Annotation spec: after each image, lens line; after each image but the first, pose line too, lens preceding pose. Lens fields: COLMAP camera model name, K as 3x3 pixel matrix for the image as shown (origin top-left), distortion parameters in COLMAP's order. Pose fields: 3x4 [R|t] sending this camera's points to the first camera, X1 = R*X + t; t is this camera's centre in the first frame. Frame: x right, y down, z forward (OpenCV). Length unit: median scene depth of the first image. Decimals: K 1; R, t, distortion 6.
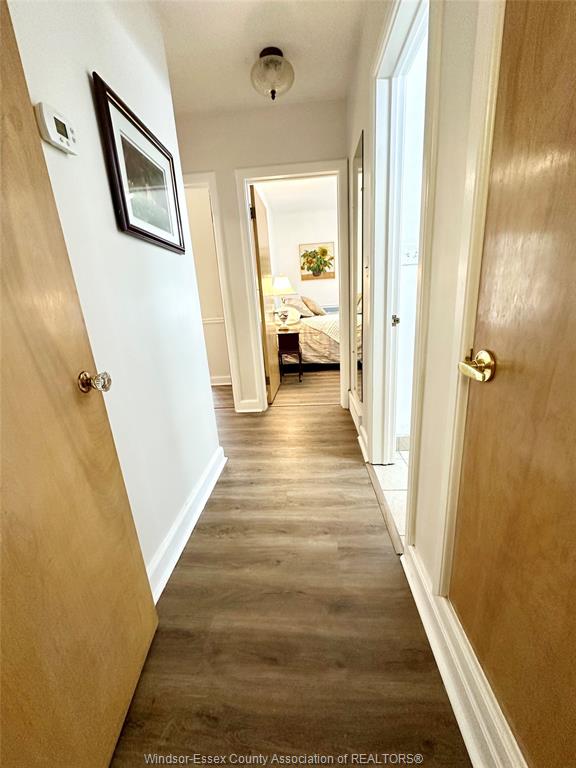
lens RADIAL K [[306.8, 0, 281.9], [0, 306.8, 381.6], [0, 0, 1]] dist [-0.004194, 0.000481]
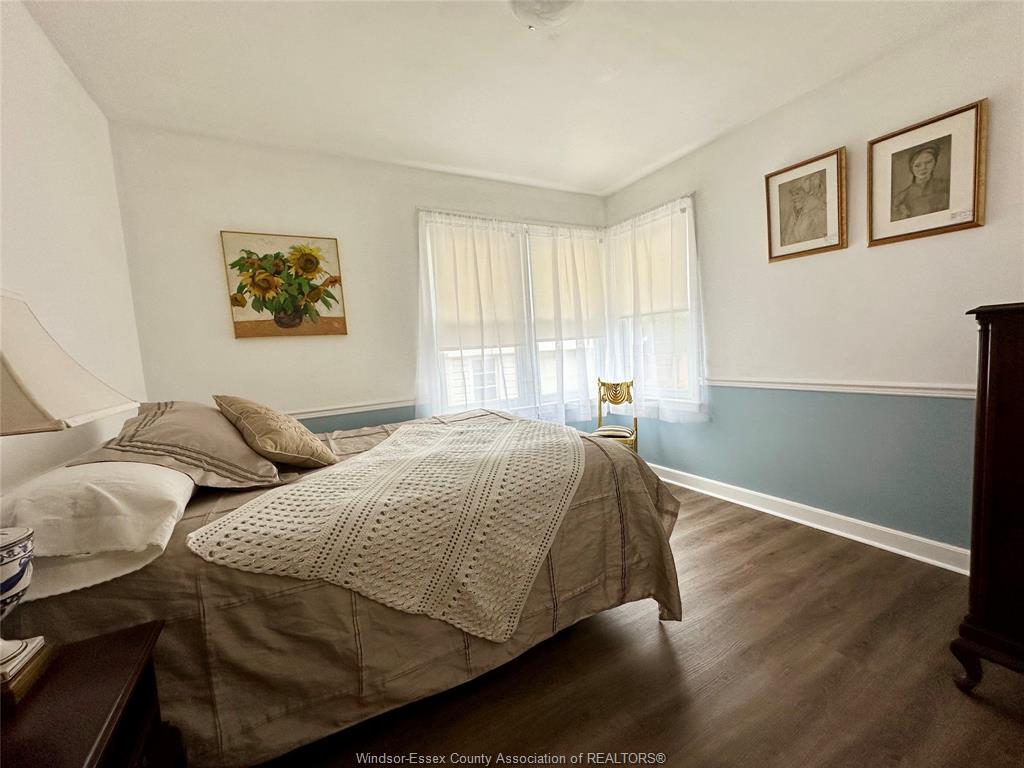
lens RADIAL K [[409.0, 0, 511.0], [0, 409.0, 377.9], [0, 0, 1]] dist [-0.004194, 0.000481]
pose [[0.840902, -0.027662, 0.540480, 0.076258], [0.155115, 0.969112, -0.191734, -0.169586], [-0.518481, 0.245066, 0.819219, 0.531213]]
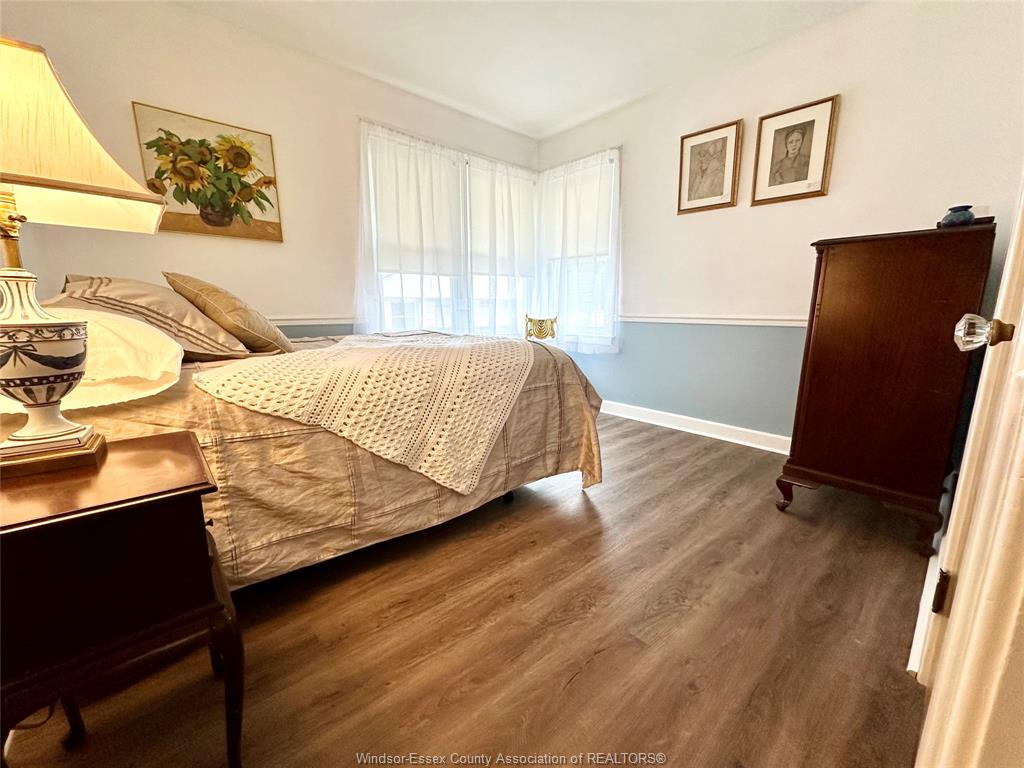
lens RADIAL K [[409.0, 0, 511.9], [0, 409.0, 381.4], [0, 0, 1]] dist [-0.004194, 0.000481]
pose [[0.696578, -0.062074, 0.714791, 0.016464], [0.150411, 0.986747, -0.060887, -0.119419], [-0.701538, 0.149925, 0.696683, 0.534321]]
